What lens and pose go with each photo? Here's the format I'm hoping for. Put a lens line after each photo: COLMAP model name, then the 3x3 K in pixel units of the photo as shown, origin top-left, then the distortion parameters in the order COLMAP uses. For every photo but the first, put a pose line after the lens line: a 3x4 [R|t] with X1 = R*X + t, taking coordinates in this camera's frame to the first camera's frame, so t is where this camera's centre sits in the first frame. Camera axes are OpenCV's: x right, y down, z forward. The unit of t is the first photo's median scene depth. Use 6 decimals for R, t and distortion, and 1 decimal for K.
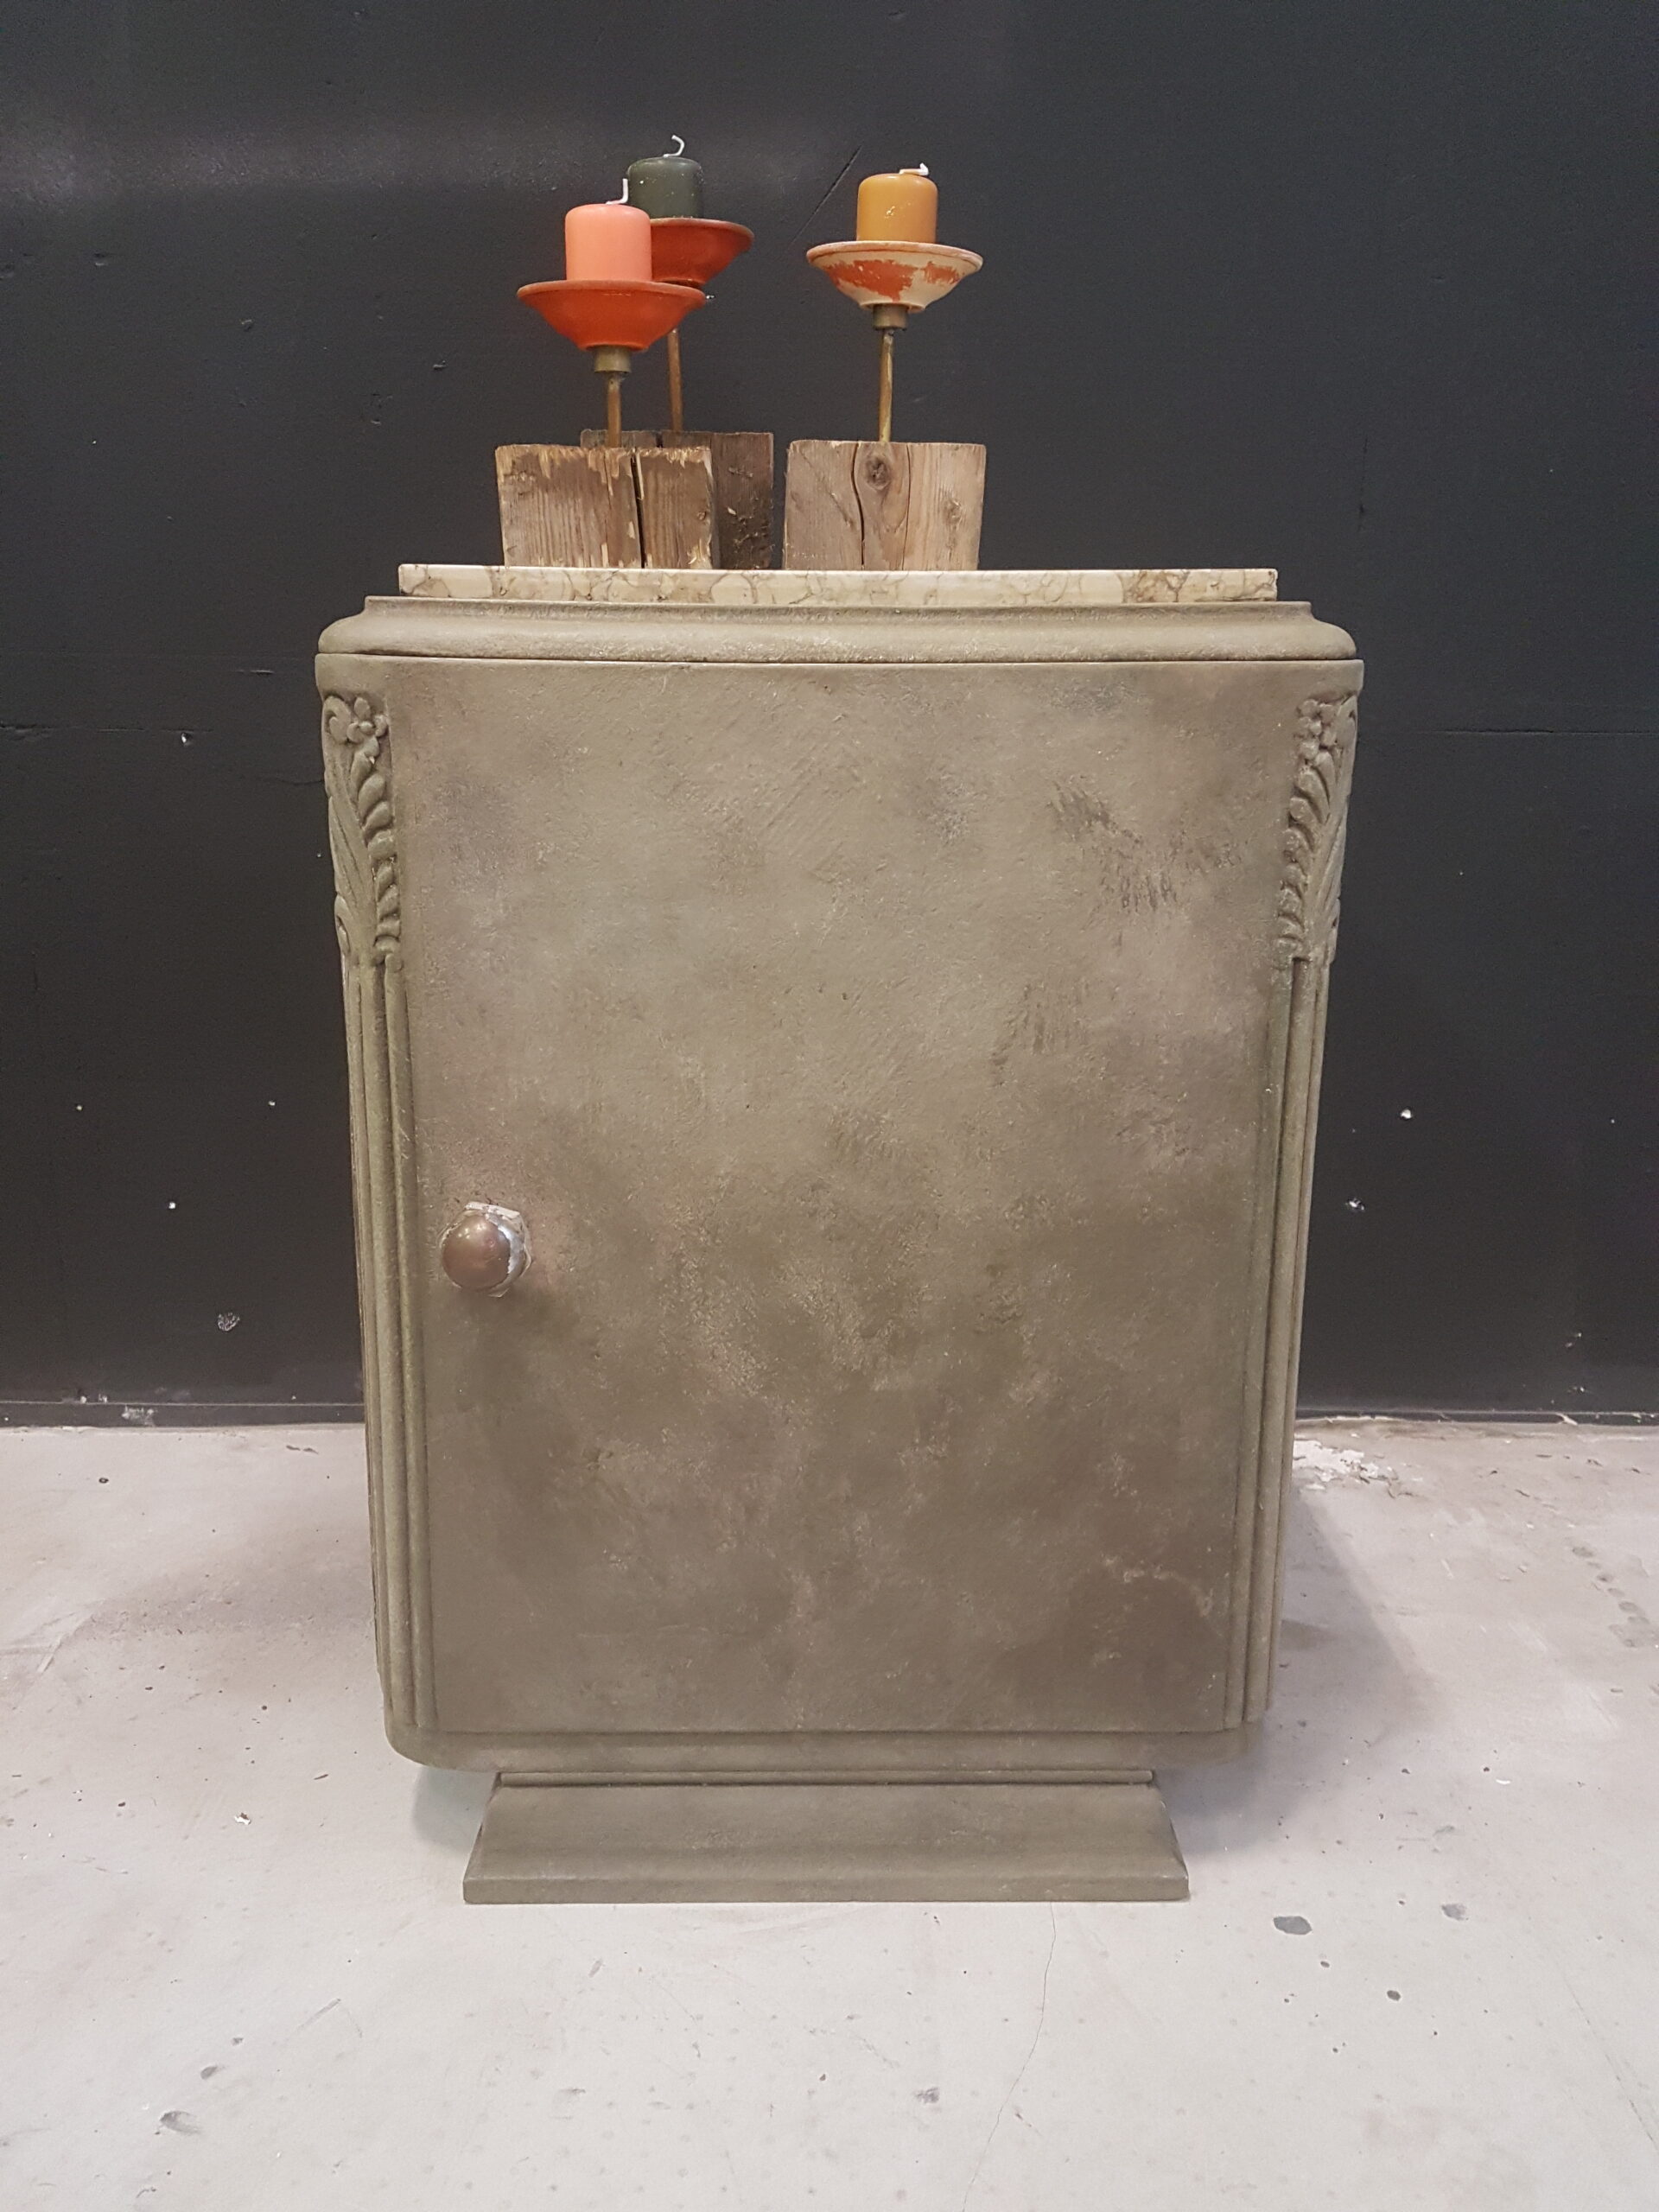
lens RADIAL K [[1648.8, 0, 822.4], [0, 1648.8, 1099.3], [0, 0, 1]] dist [0.082337, -0.131818]
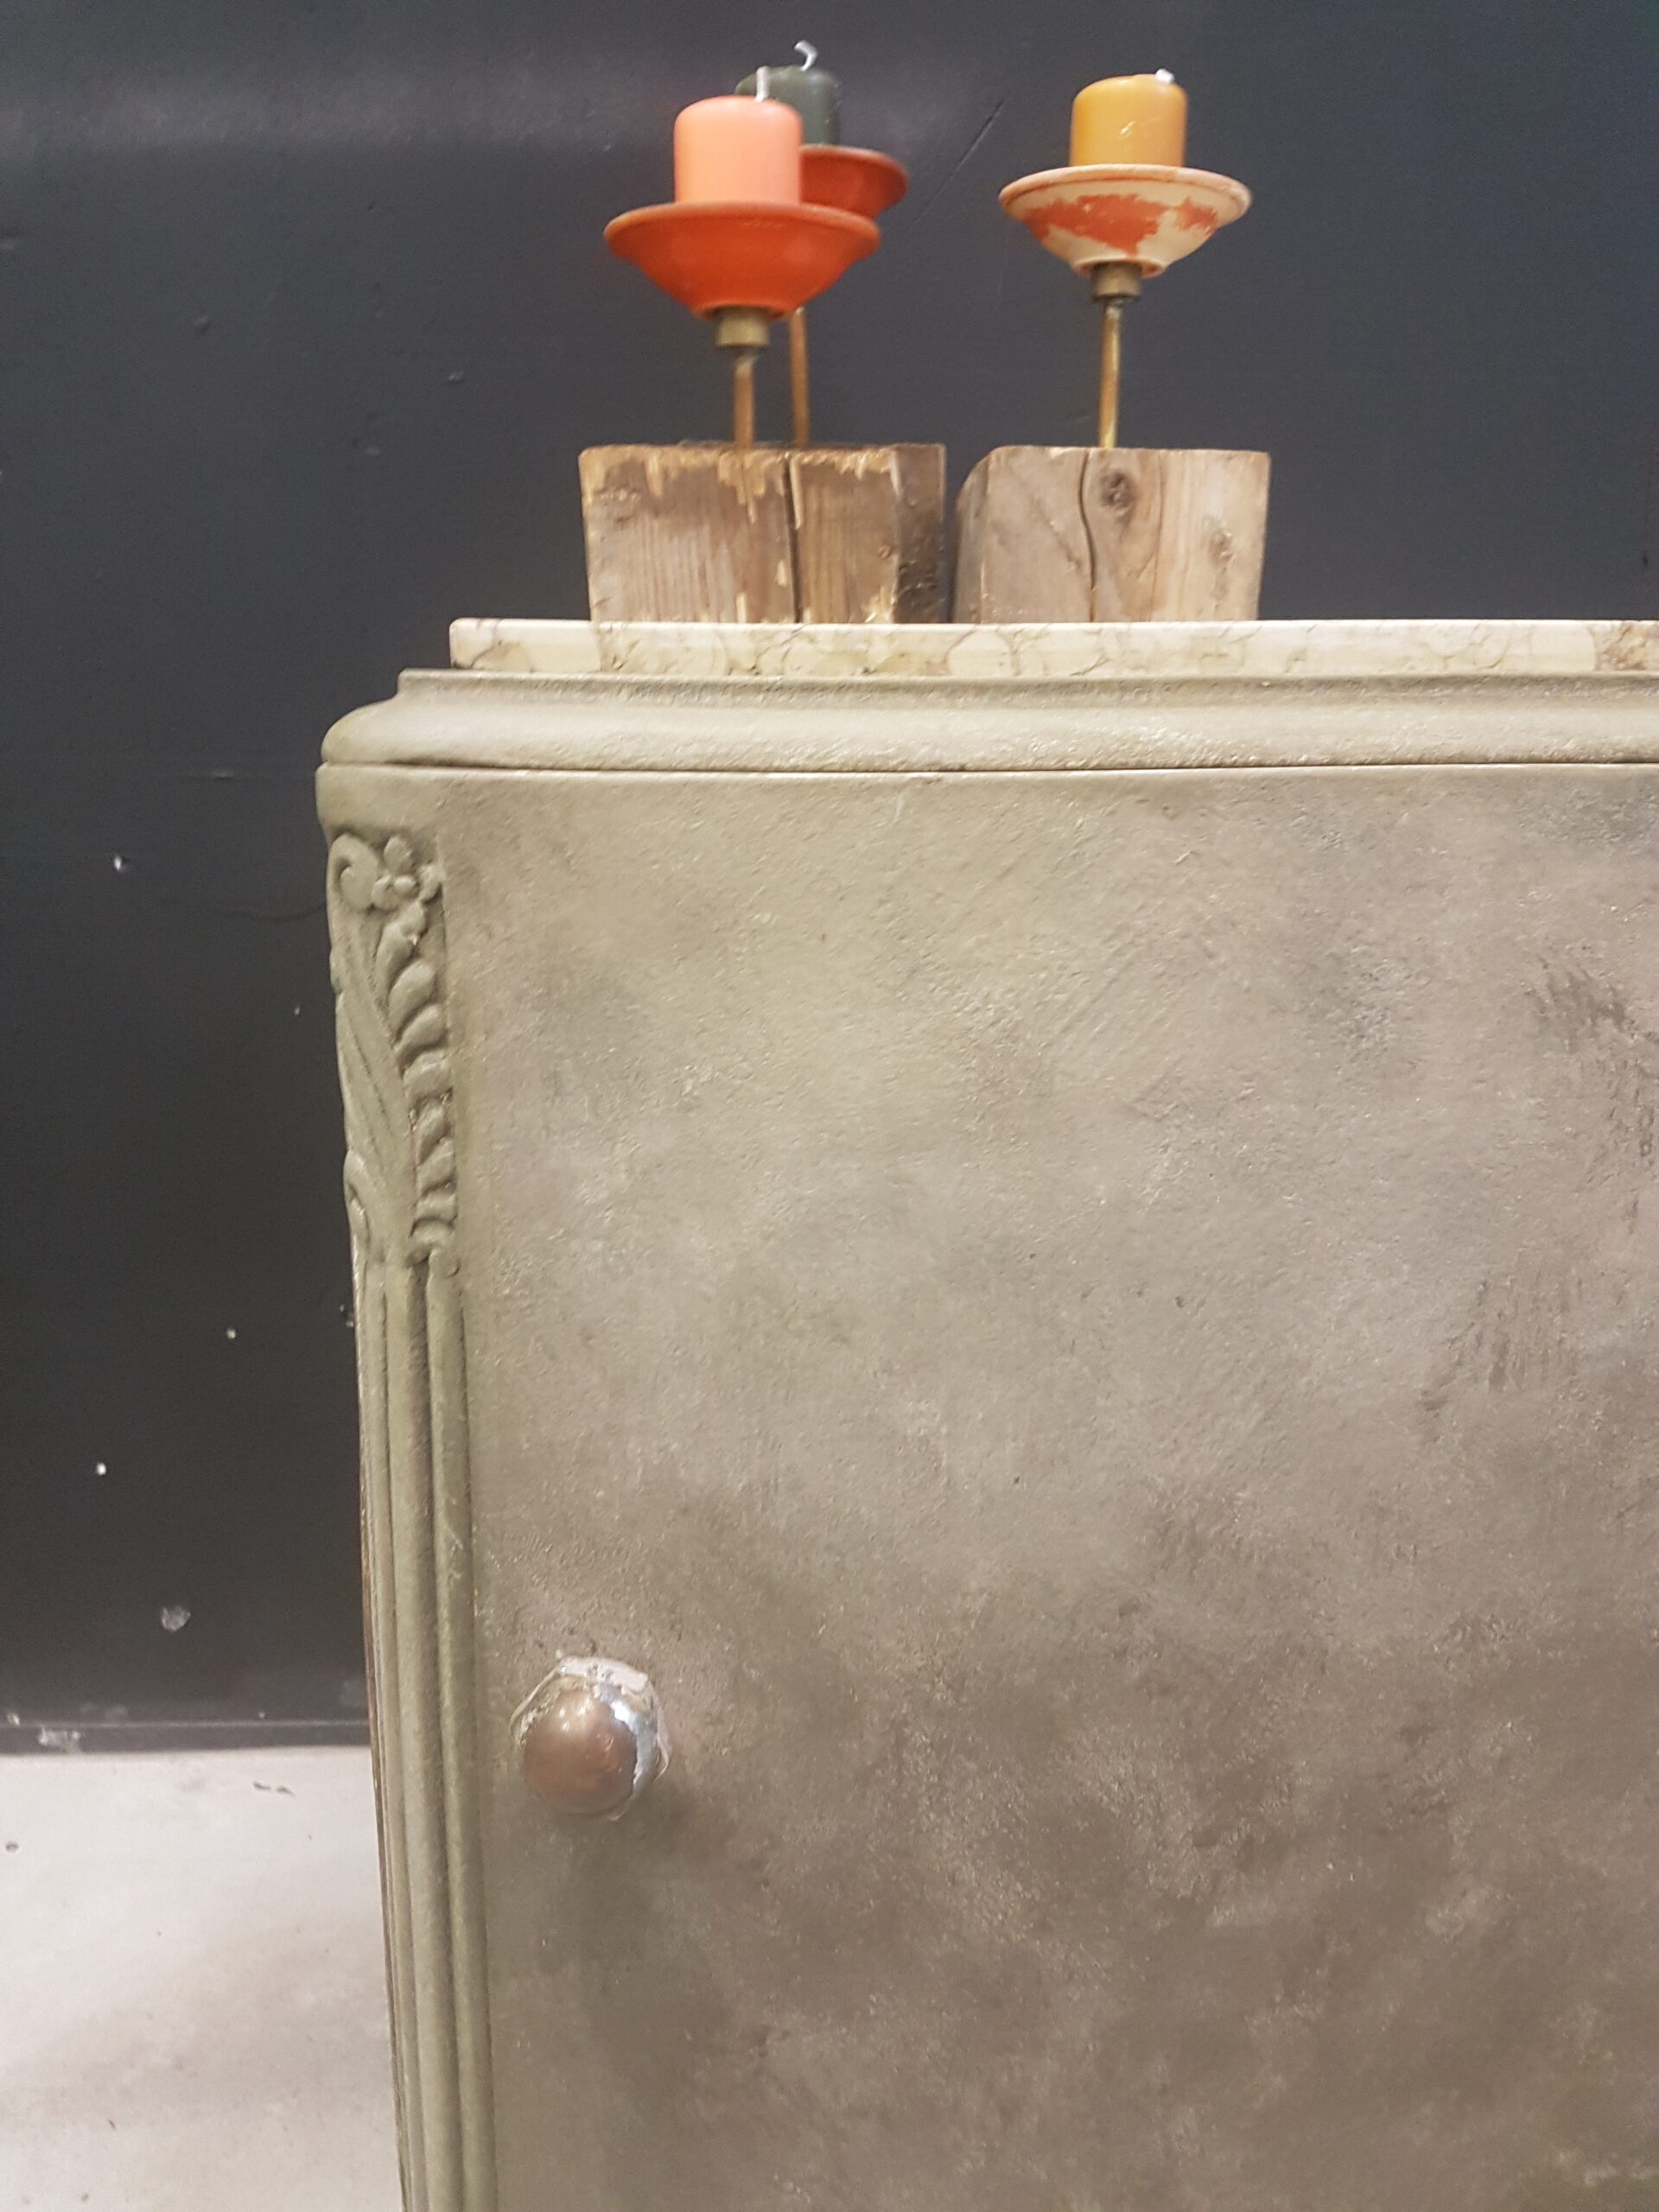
lens RADIAL K [[1648.8, 0, 811.9], [0, 1648.8, 1080.4], [0, 0, 1]] dist [0.082337, -0.131818]
pose [[0.999796, -0.013555, 0.014961, -0.128164], [0.014365, 0.998360, -0.055422, -0.110533], [-0.014185, 0.055625, 0.998351, 0.377941]]
